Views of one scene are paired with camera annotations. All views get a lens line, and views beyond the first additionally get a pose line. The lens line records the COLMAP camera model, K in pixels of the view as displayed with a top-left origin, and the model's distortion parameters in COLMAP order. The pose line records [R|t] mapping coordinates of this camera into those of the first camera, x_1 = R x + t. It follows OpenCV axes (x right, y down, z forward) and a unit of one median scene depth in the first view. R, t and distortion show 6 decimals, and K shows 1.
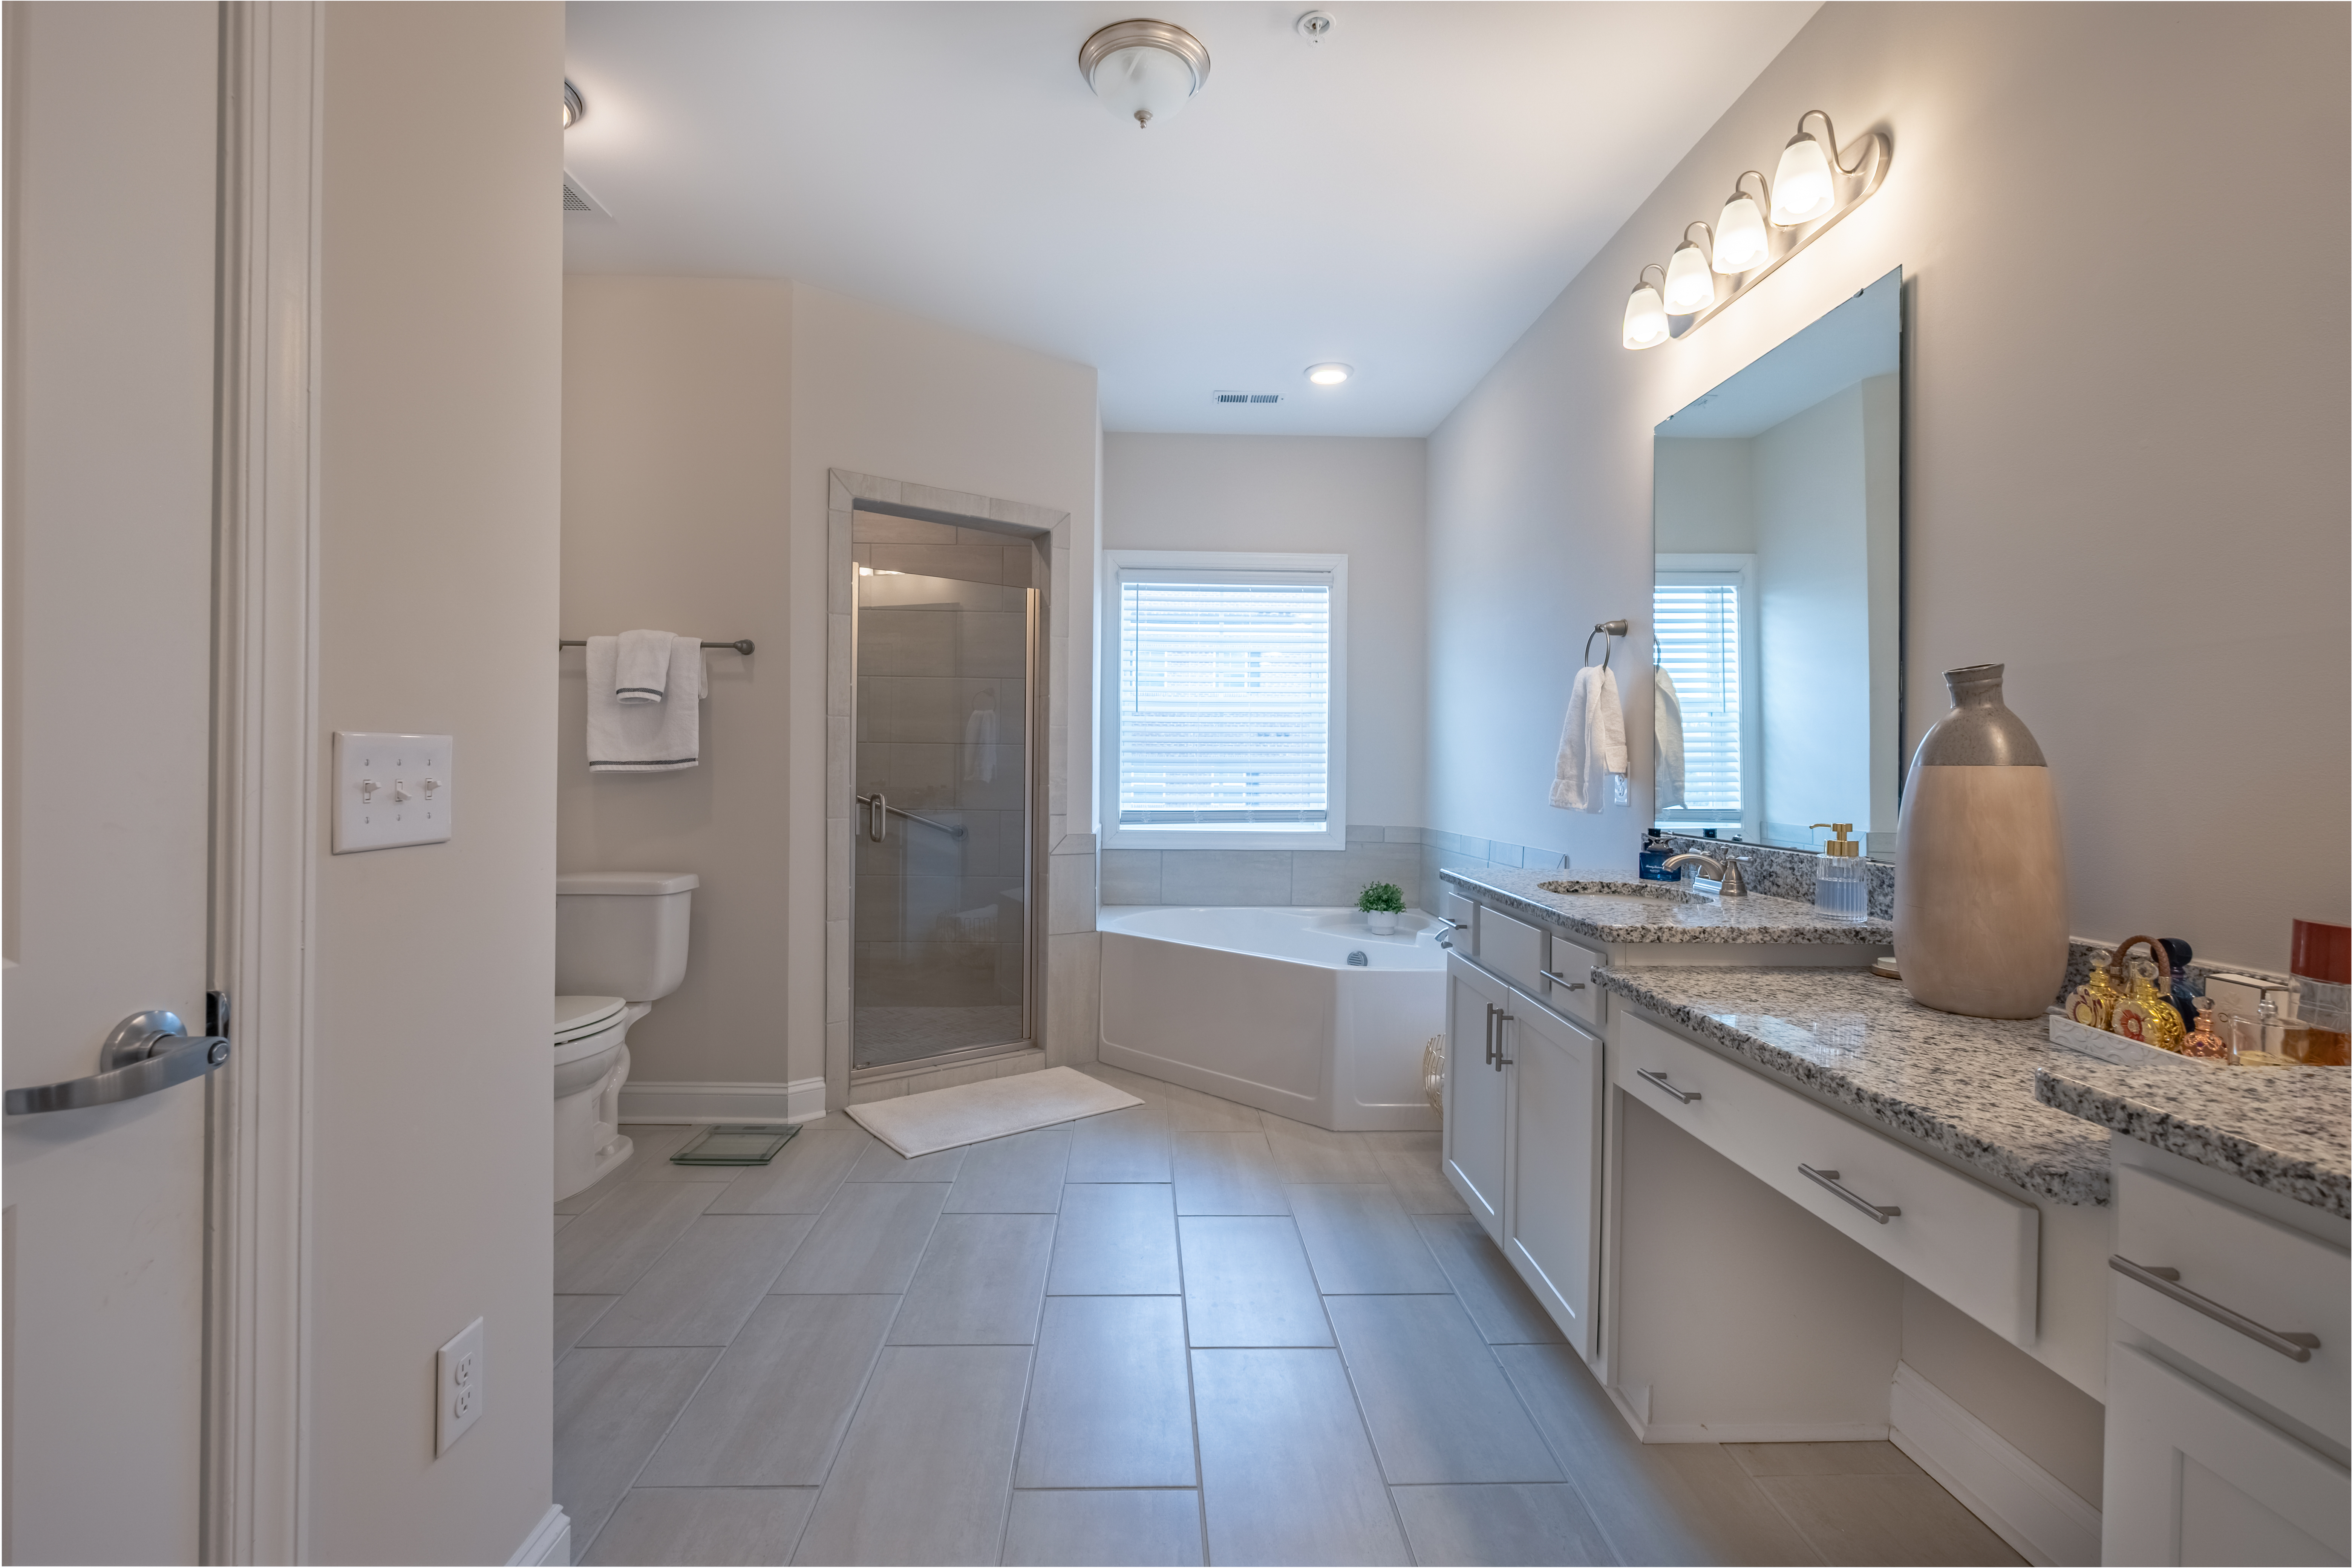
lens RADIAL K [[1033.9, 0, 1174.1], [0, 1033.9, 771.0], [0, 0, 1]] dist [-0.005149, 0.000657]
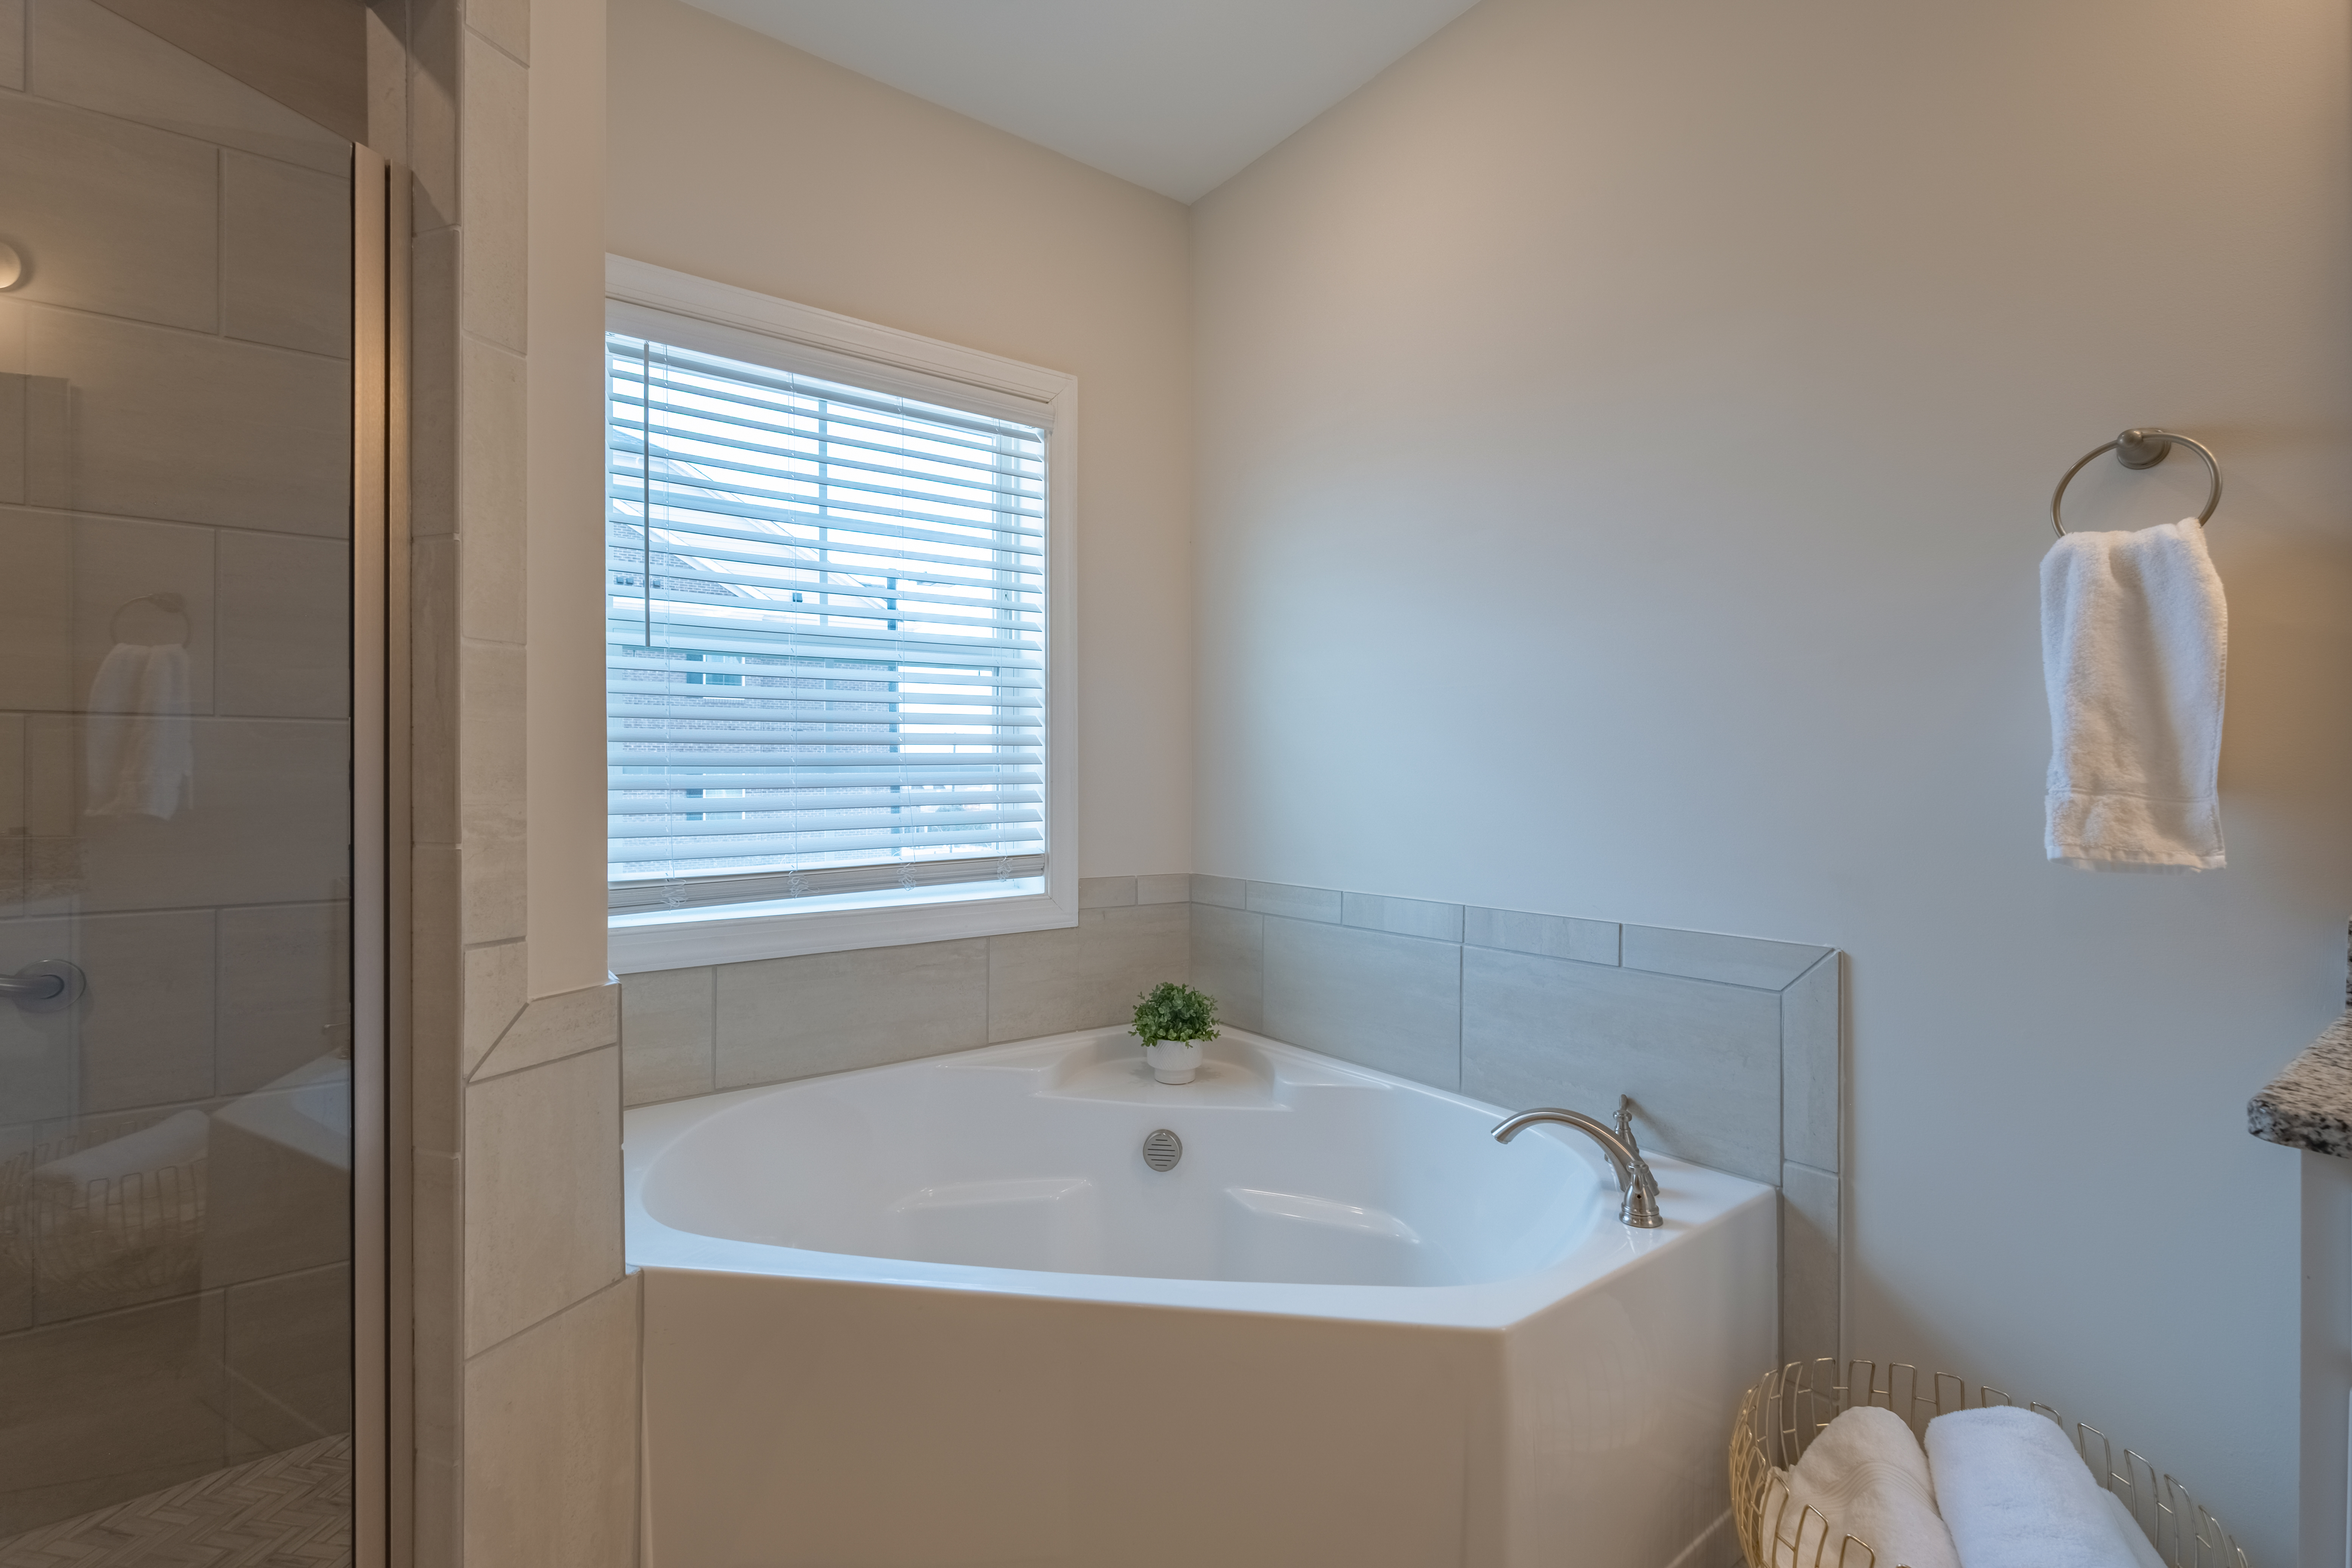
lens RADIAL K [[1033.9, 0, 1174.1], [0, 1033.9, 771.0], [0, 0, 1]] dist [-0.005149, 0.000657]
pose [[0.825889, -0.010803, 0.563729, -0.097035], [0.012584, 0.999921, 0.000725, -0.003898], [-0.563692, 0.006495, 0.825960, 0.532515]]
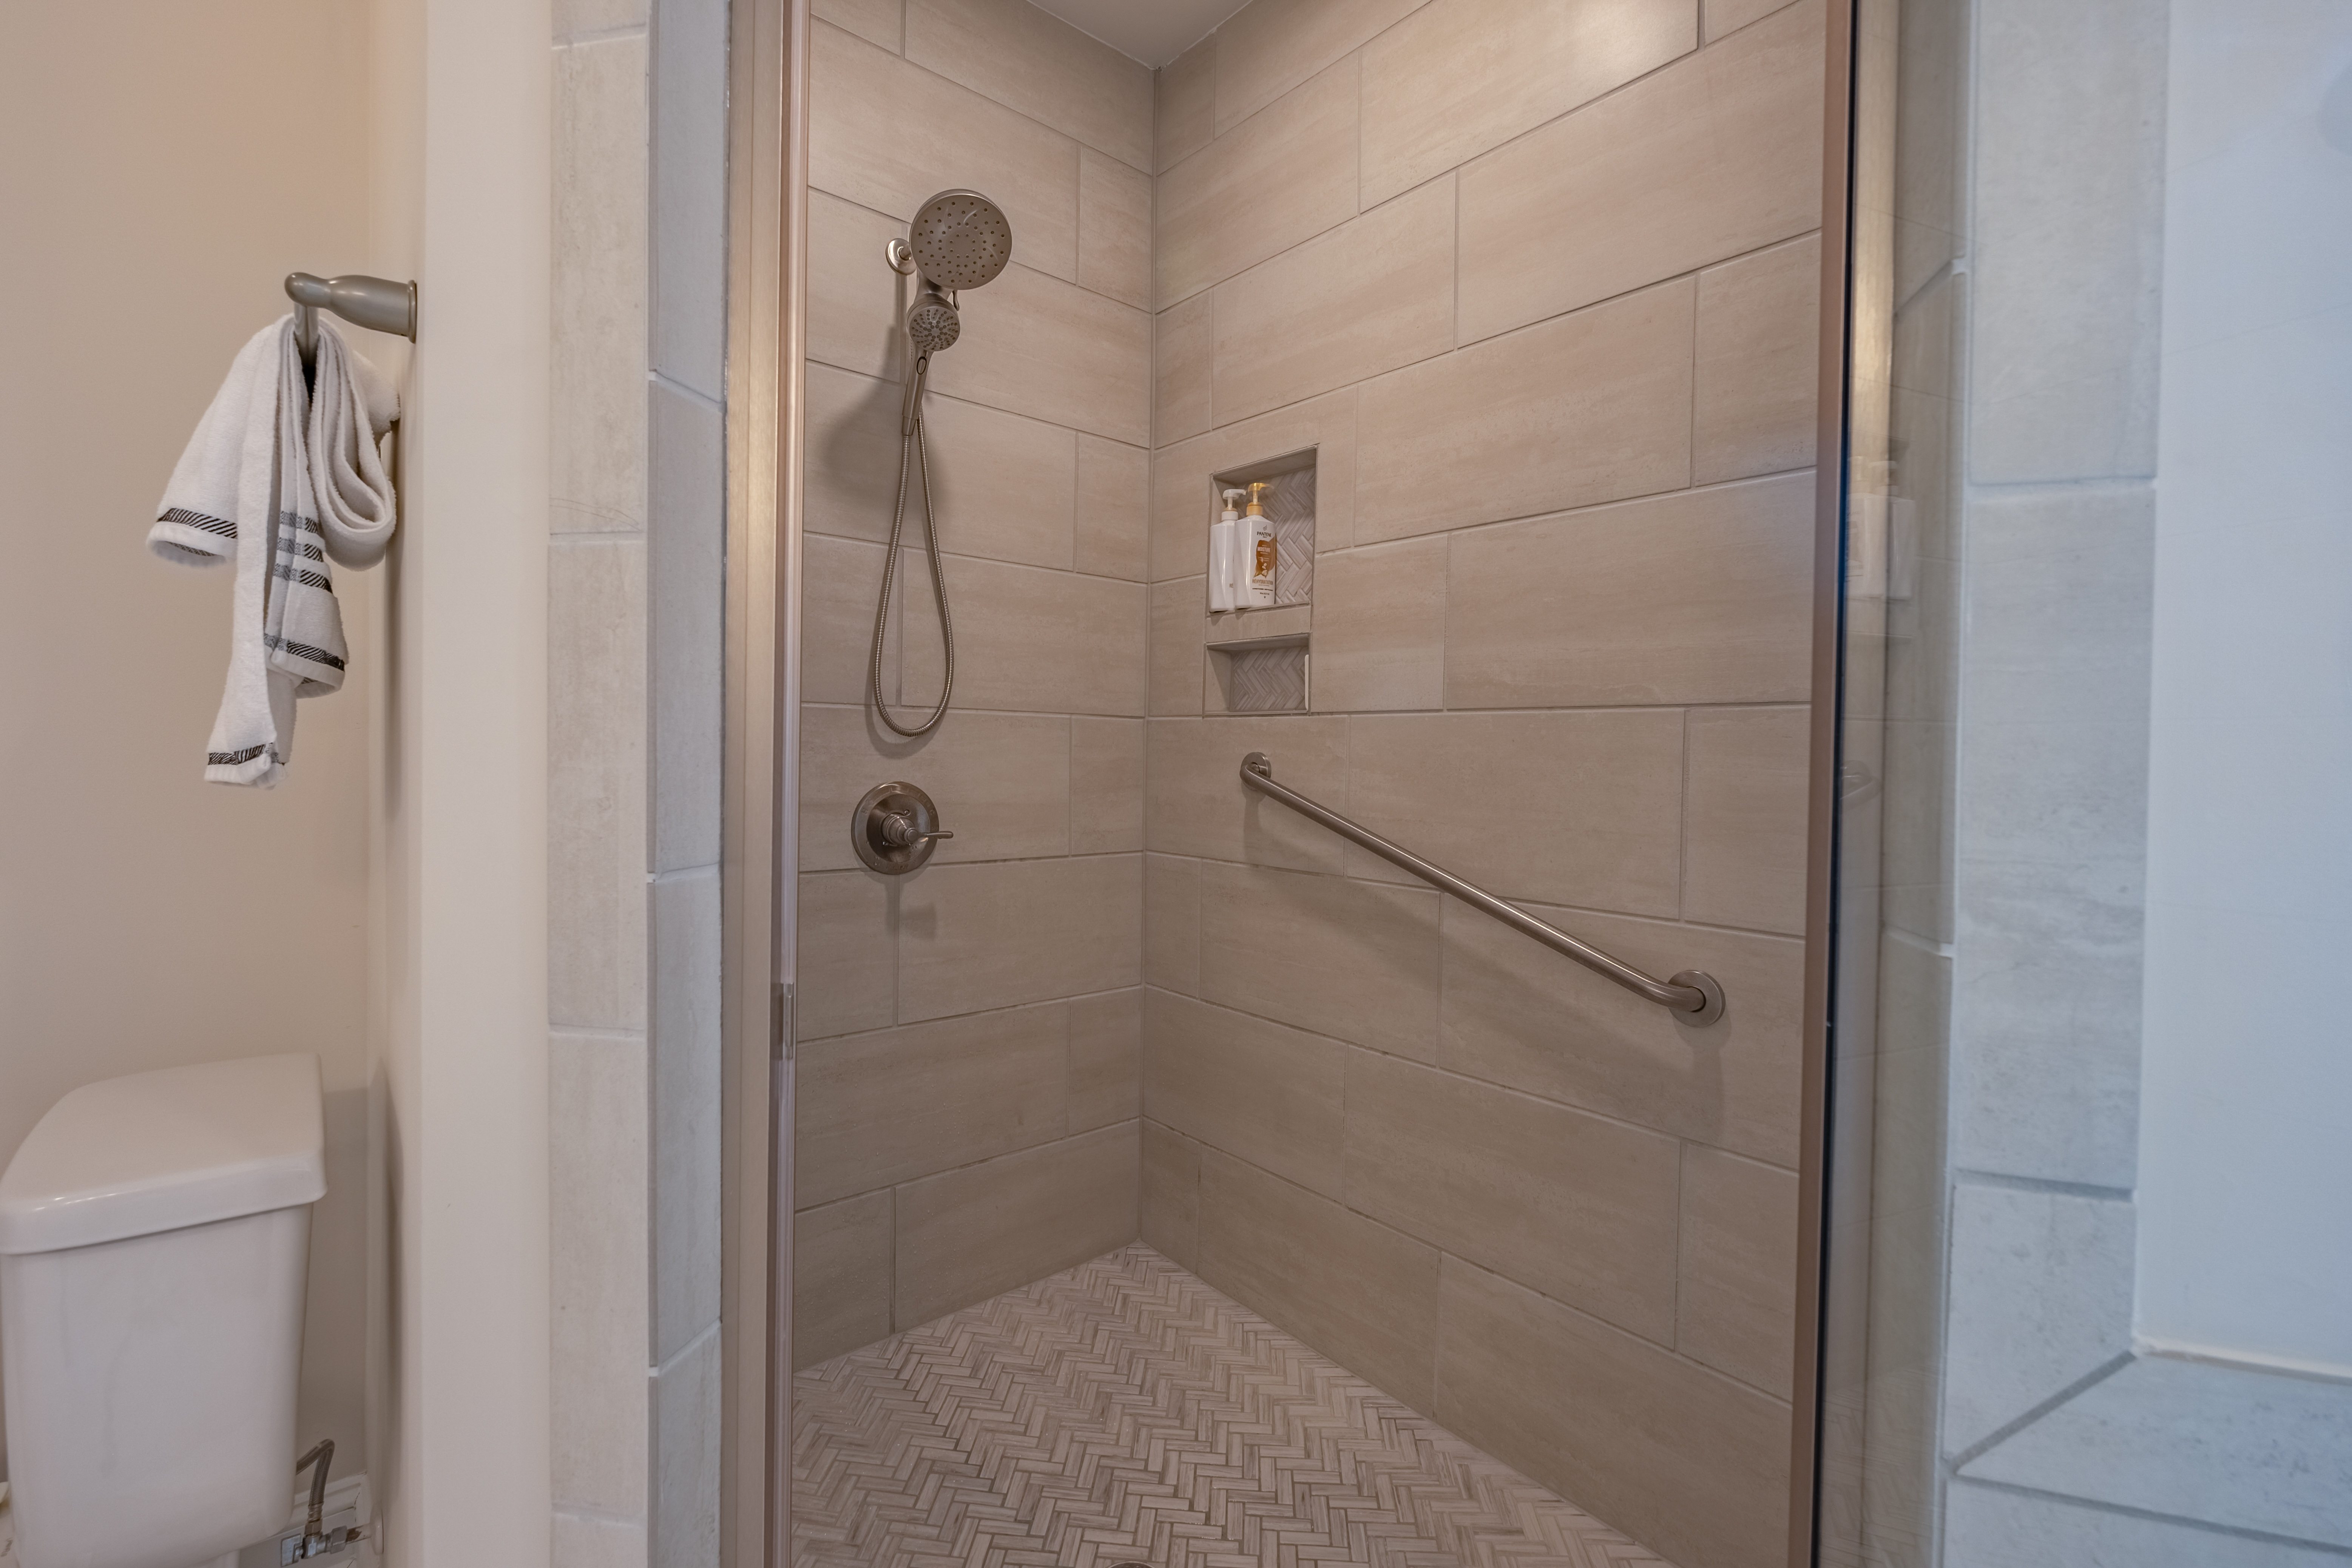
lens RADIAL K [[1033.9, 0, 1174.1], [0, 1033.9, 771.0], [0, 0, 1]] dist [-0.005149, 0.000657]
pose [[0.615831, 0.011384, -0.787796, -0.064303], [-0.013097, 0.999905, 0.004211, -0.006614], [0.787769, 0.007725, 0.615922, 0.691730]]
